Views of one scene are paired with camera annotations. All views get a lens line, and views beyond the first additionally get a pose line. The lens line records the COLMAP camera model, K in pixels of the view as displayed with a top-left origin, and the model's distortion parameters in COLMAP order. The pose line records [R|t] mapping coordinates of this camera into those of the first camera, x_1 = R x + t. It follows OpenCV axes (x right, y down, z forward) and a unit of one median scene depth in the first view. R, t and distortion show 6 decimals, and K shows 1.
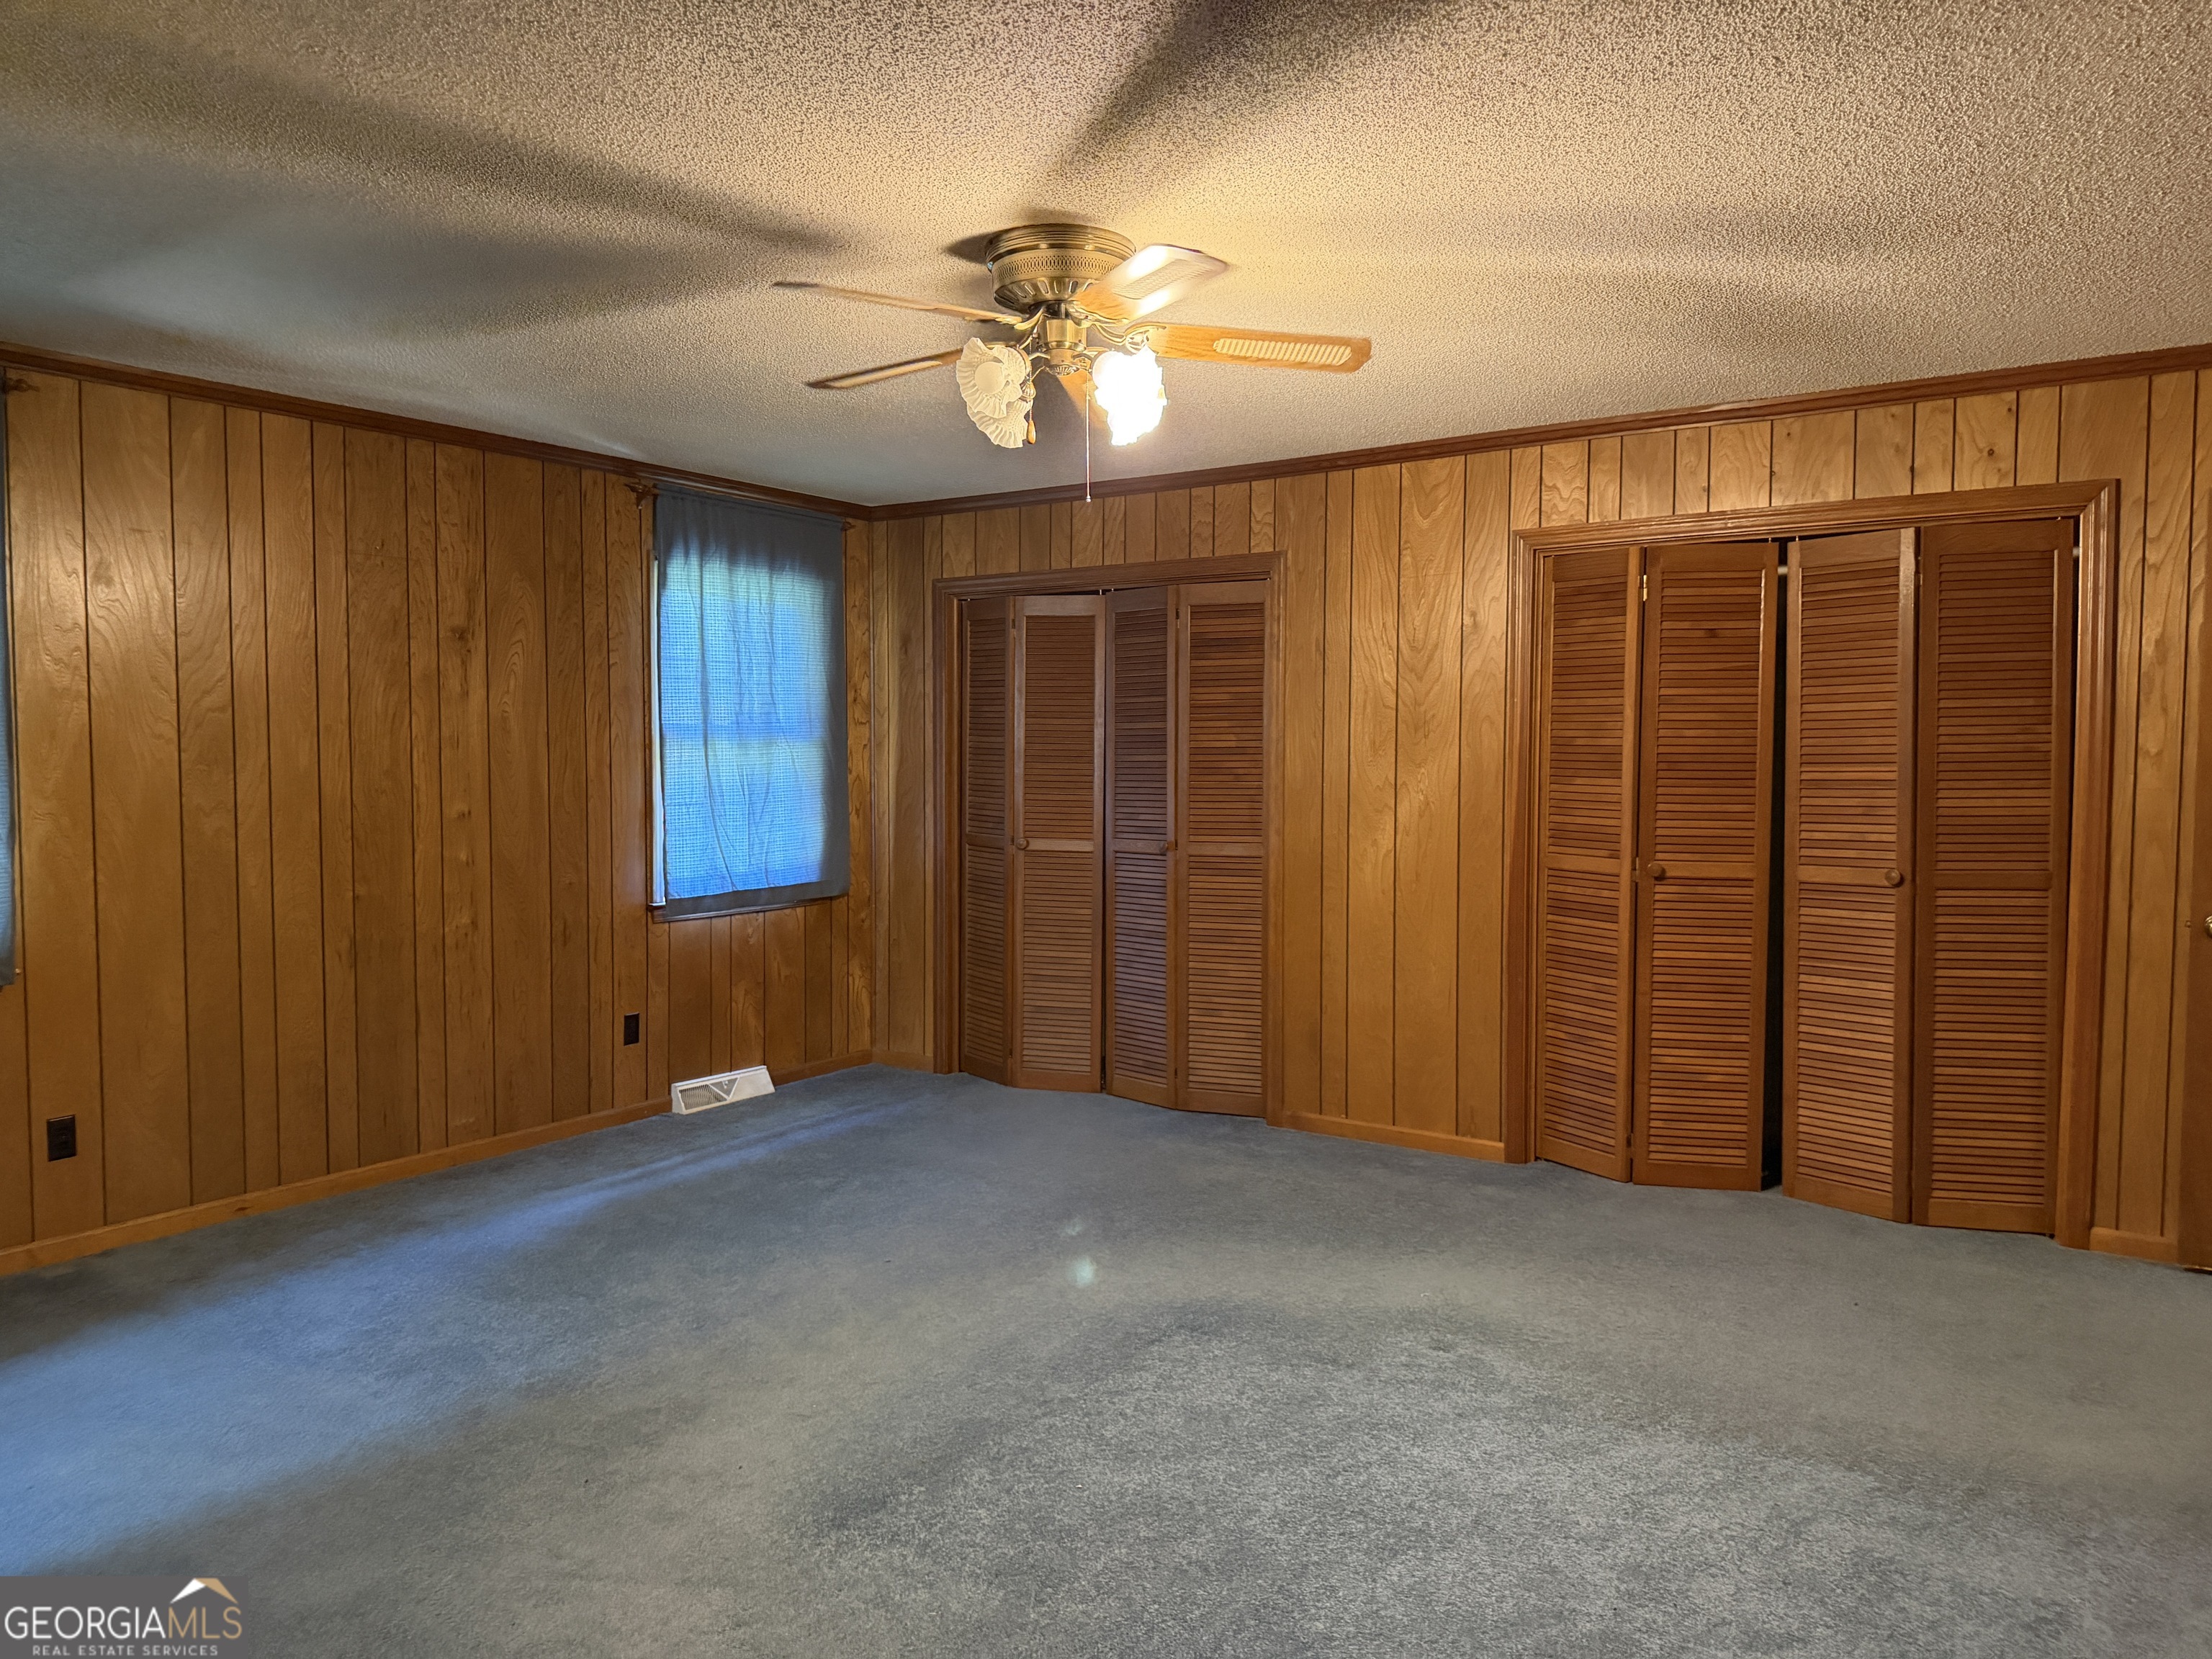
lens RADIAL K [[1567.6, 0, 1106.8], [0, 1567.6, 824.6], [0, 0, 1]] dist [0.022589, -0.009946]
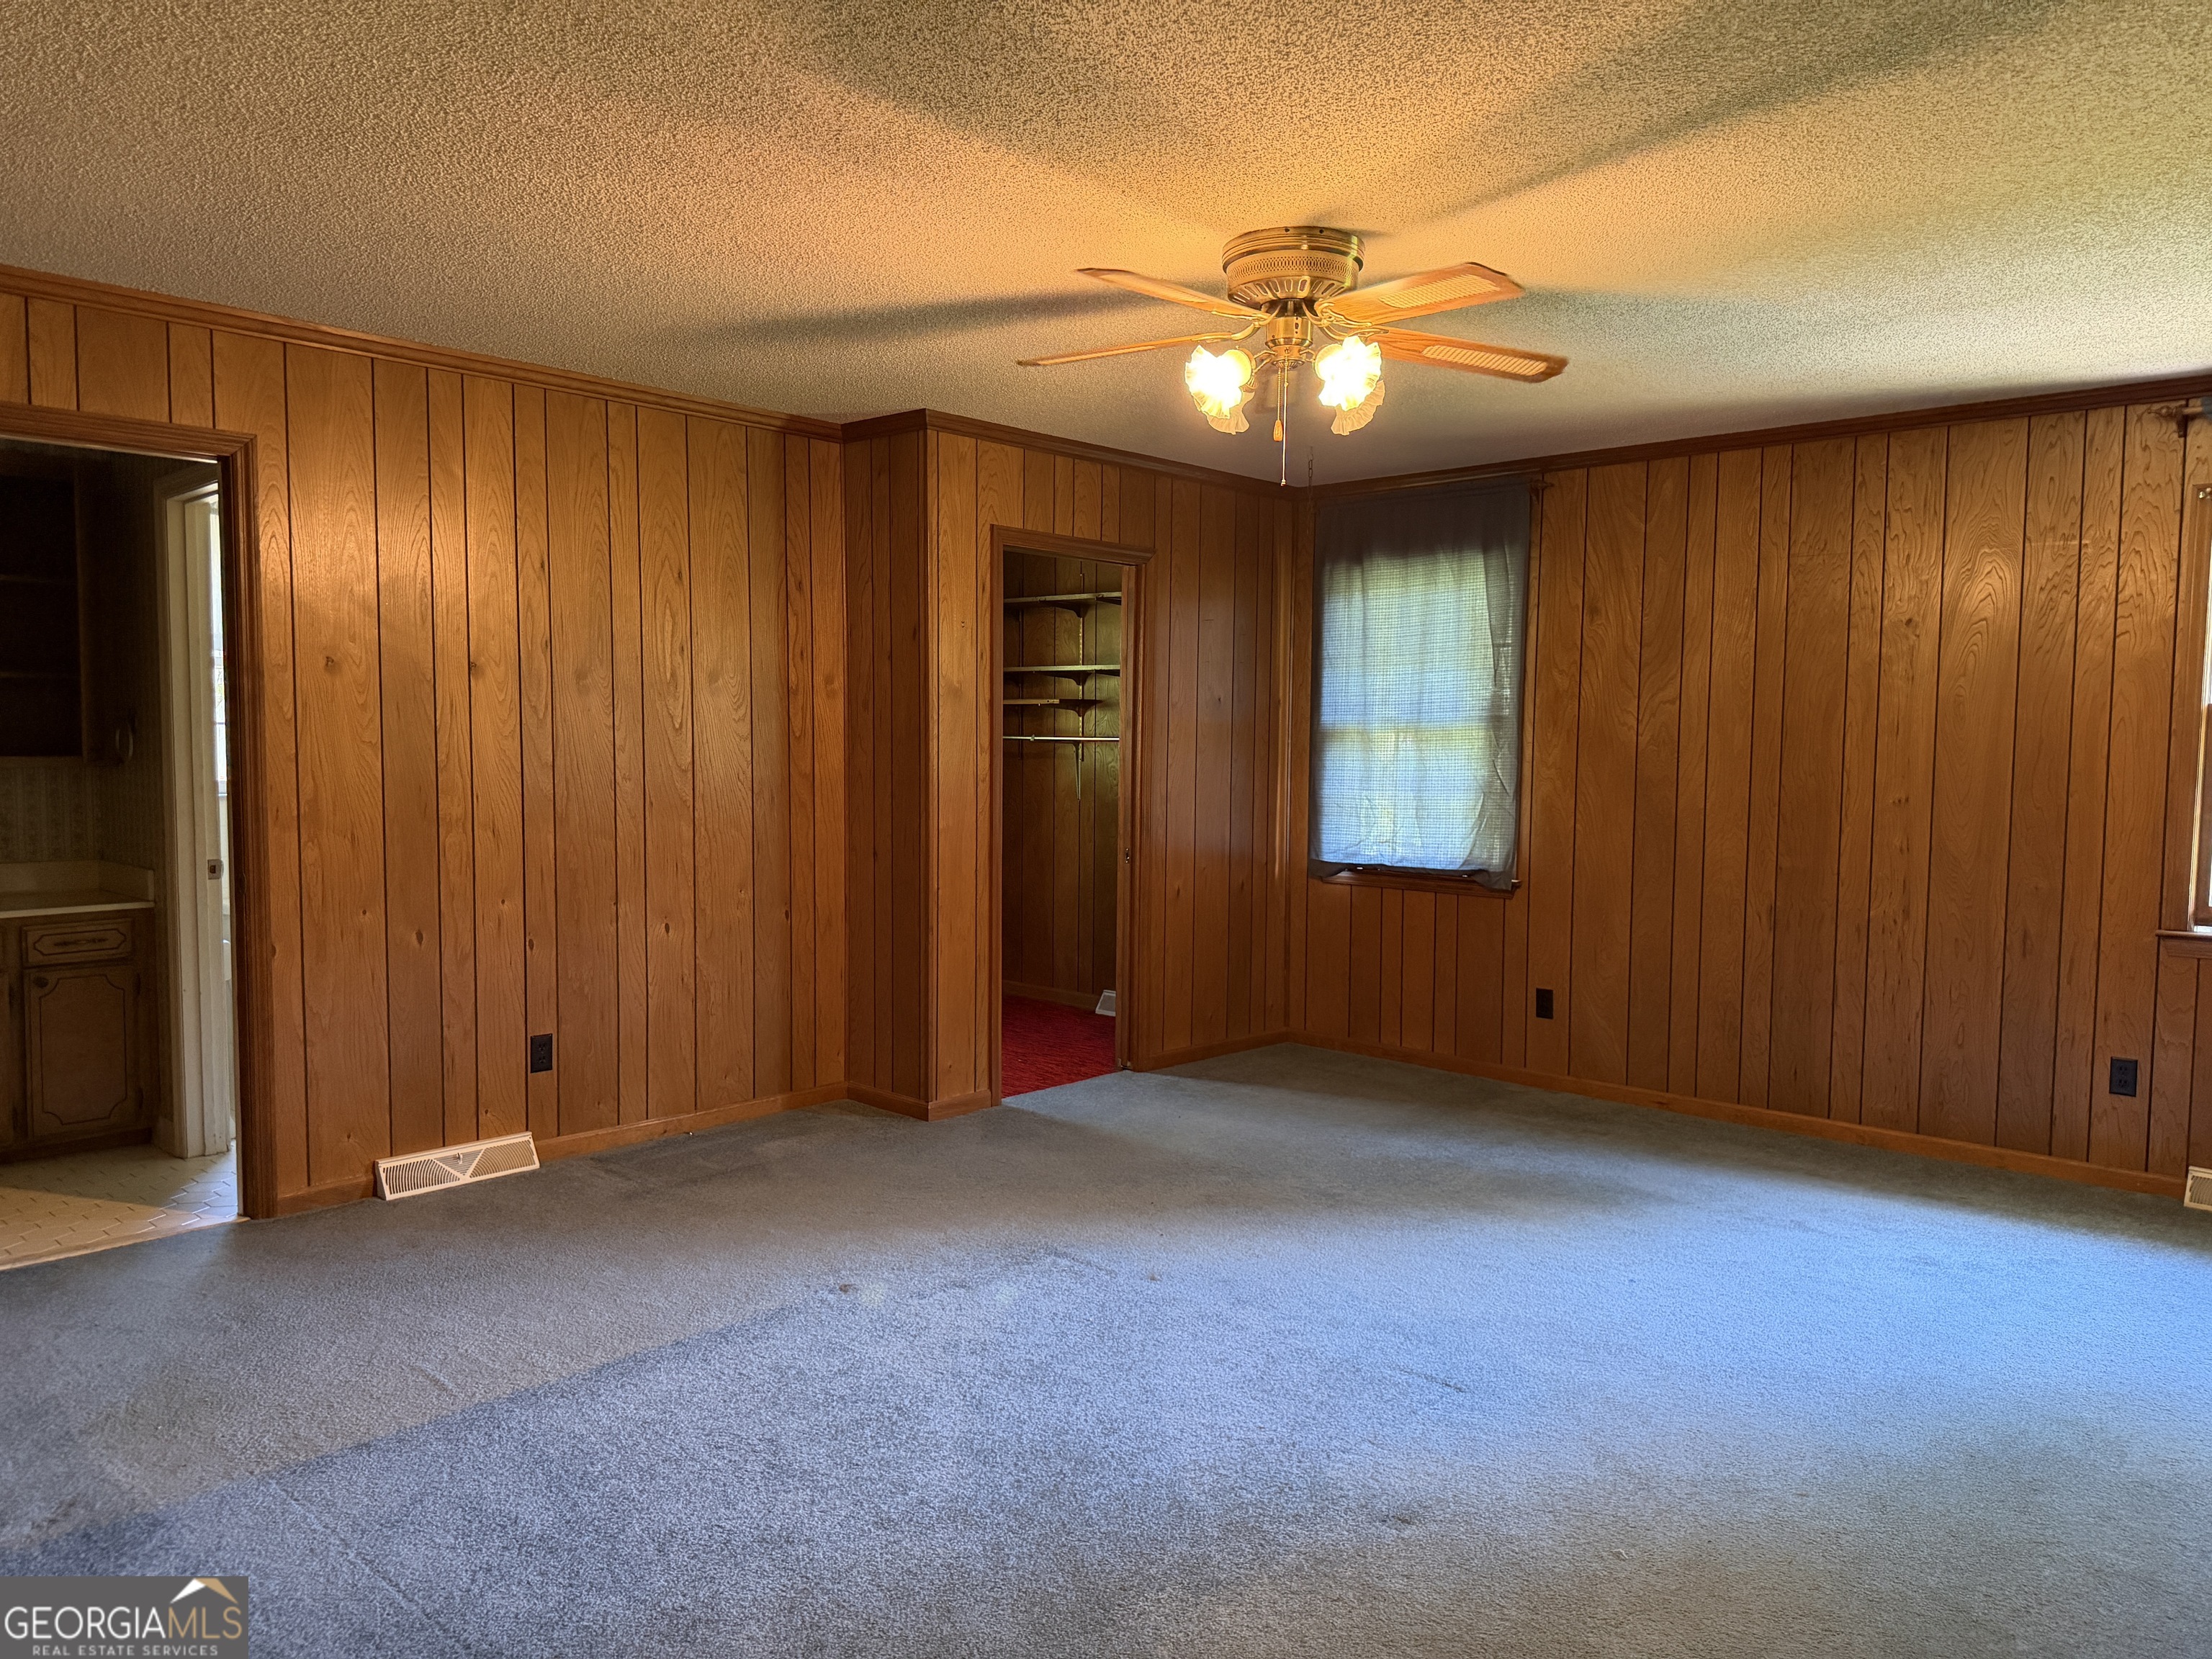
lens RADIAL K [[1567.6, 0, 1106.8], [0, 1567.6, 834.2], [0, 0, 1]] dist [0.022589, -0.009946]
pose [[-0.145081, 0.057828, -0.987728, 0.685972], [-0.061192, 0.995855, 0.067292, -0.023027], [0.987526, 0.070204, -0.140941, 0.683411]]
